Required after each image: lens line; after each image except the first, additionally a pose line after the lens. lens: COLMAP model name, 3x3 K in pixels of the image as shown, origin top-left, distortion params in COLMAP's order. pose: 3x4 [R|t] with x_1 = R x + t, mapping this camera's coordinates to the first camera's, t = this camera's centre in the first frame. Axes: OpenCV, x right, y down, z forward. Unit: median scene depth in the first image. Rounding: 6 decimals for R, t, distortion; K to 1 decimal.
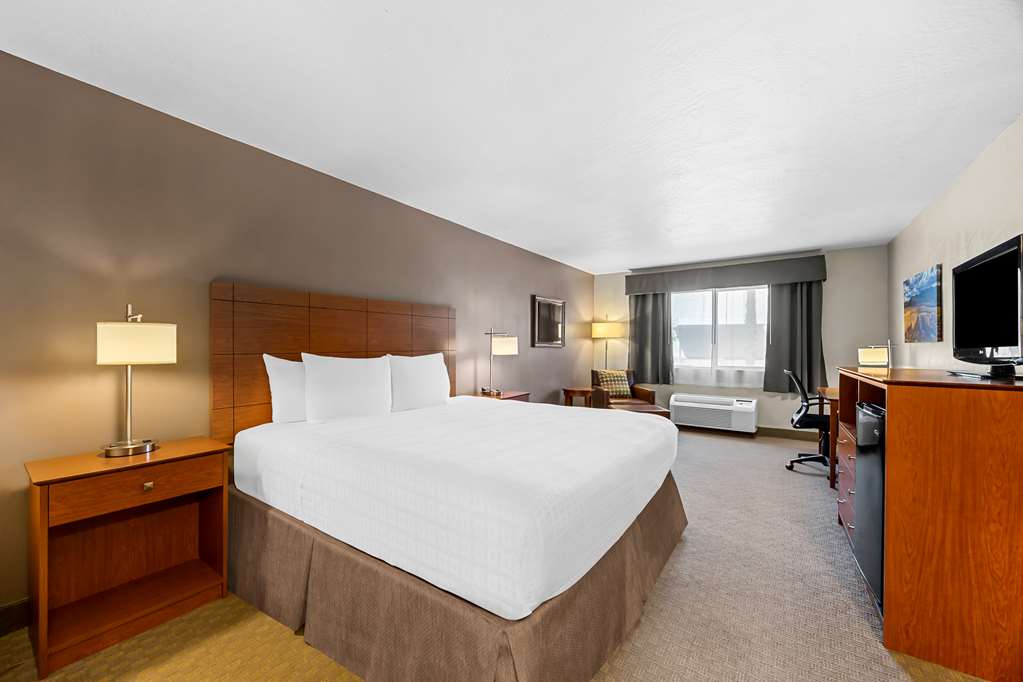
lens RADIAL K [[393.8, 0, 503.7], [0, 393.8, 345.5], [0, 0, 1]] dist [-0.004405, 0.001348]
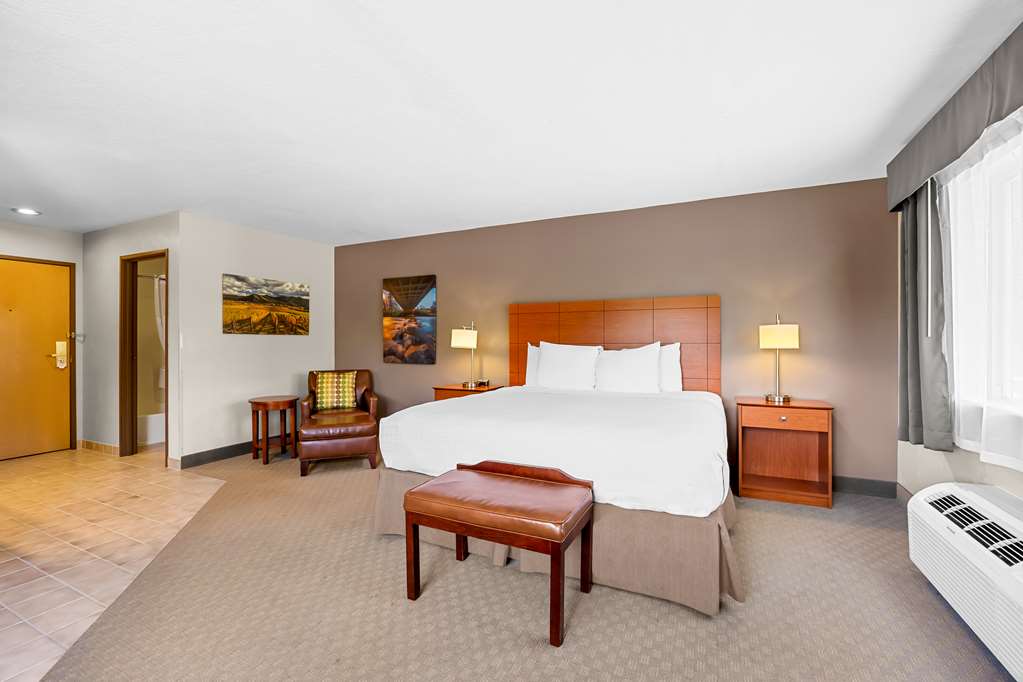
lens RADIAL K [[444.6, 0, 510.3], [0, 444.6, 347.5], [0, 0, 1]] dist [-0.000936, -0.000110]
pose [[-0.988450, 0.001415, -0.151538, 0.431163], [0.001074, 0.999997, 0.002326, 0.025993], [0.151541, 0.002136, -0.988449, 2.098423]]
